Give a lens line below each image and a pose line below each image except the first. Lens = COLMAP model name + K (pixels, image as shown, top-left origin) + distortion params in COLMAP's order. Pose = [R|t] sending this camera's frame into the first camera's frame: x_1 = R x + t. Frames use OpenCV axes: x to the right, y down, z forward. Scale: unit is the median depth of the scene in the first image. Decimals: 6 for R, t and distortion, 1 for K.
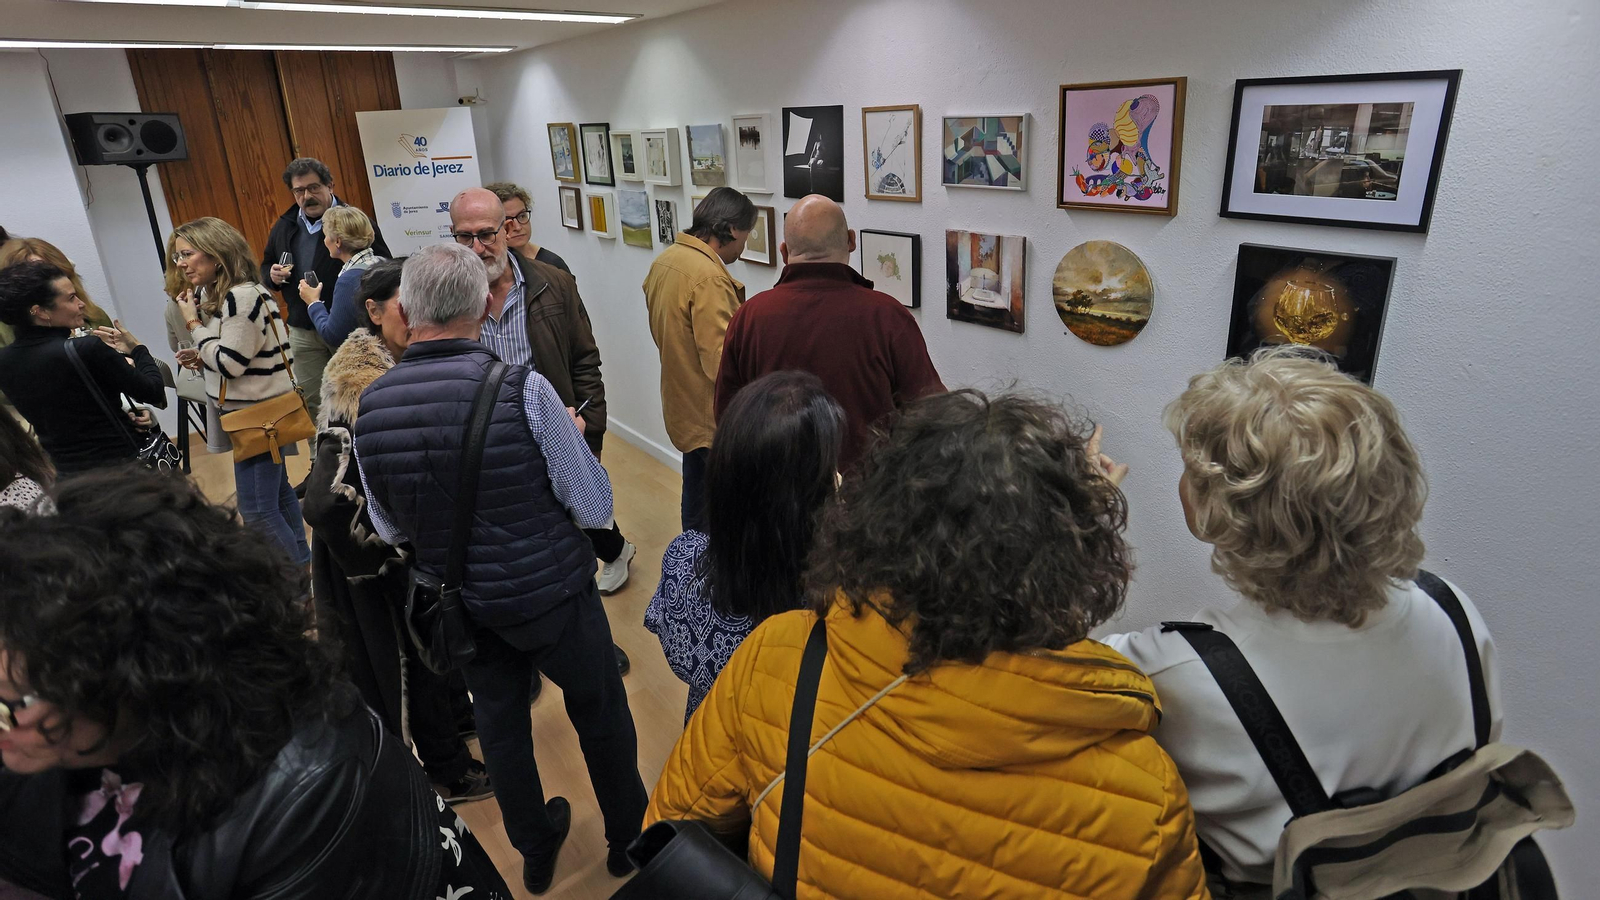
lens RADIAL K [[780.2, 0, 793.5], [0, 780.2, 379.8], [0, 0, 1]] dist [-0.081985, 0.035719]
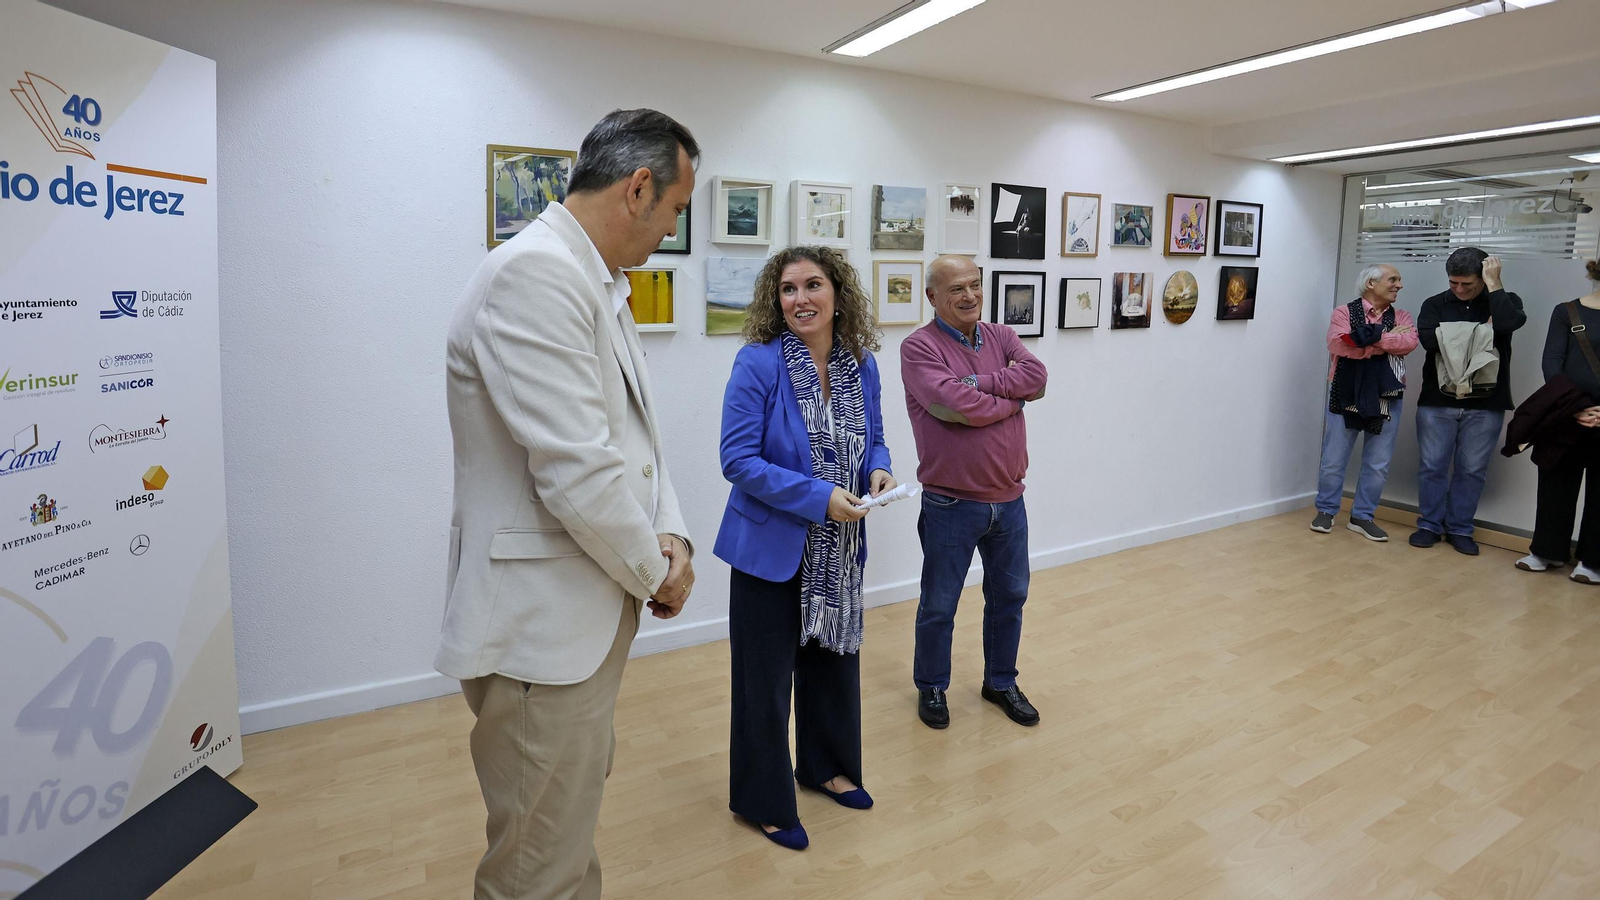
lens RADIAL K [[778.6, 0, 789.4], [0, 778.6, 368.8], [0, 0, 1]] dist [-0.068004, 0.027825]
pose [[0.209719, -0.076210, 0.974787, -1.639344], [0.301246, 0.953497, 0.009735, -0.241761], [-0.930198, 0.291609, 0.222925, 1.445116]]
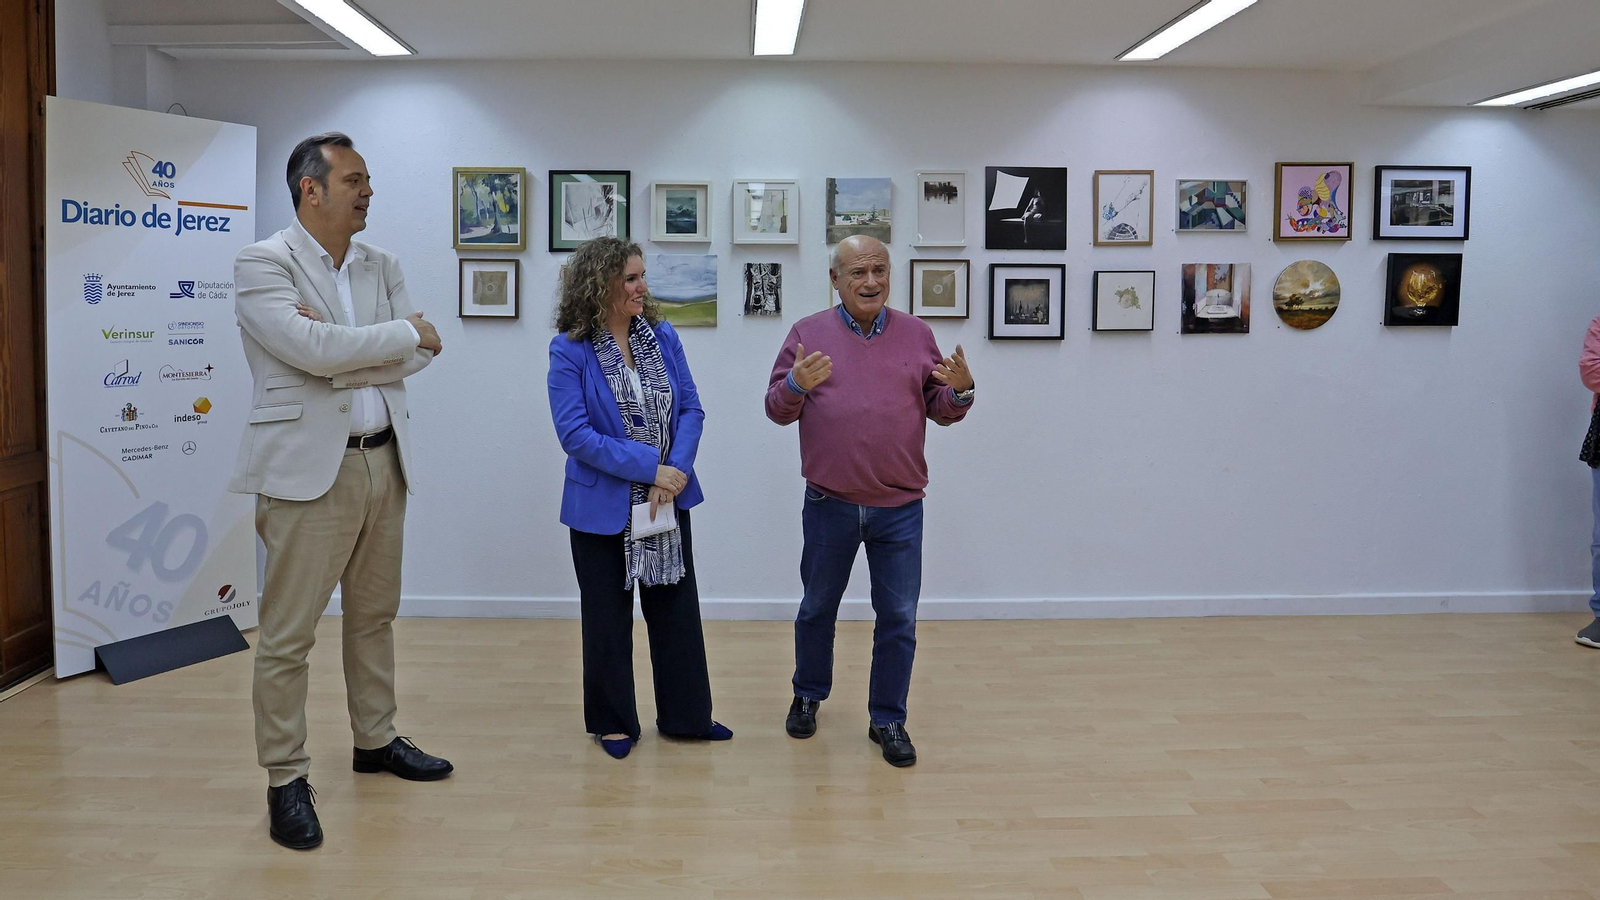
lens RADIAL K [[994.1, 0, 754.7], [0, 994.1, 362.4], [0, 0, 1]] dist [-0.074083, 0.035970]
pose [[0.624240, -0.014650, 0.781095, -1.676968], [0.230485, 0.958774, -0.166218, 0.080180], [-0.746459, 0.283791, 0.601882, 0.642213]]
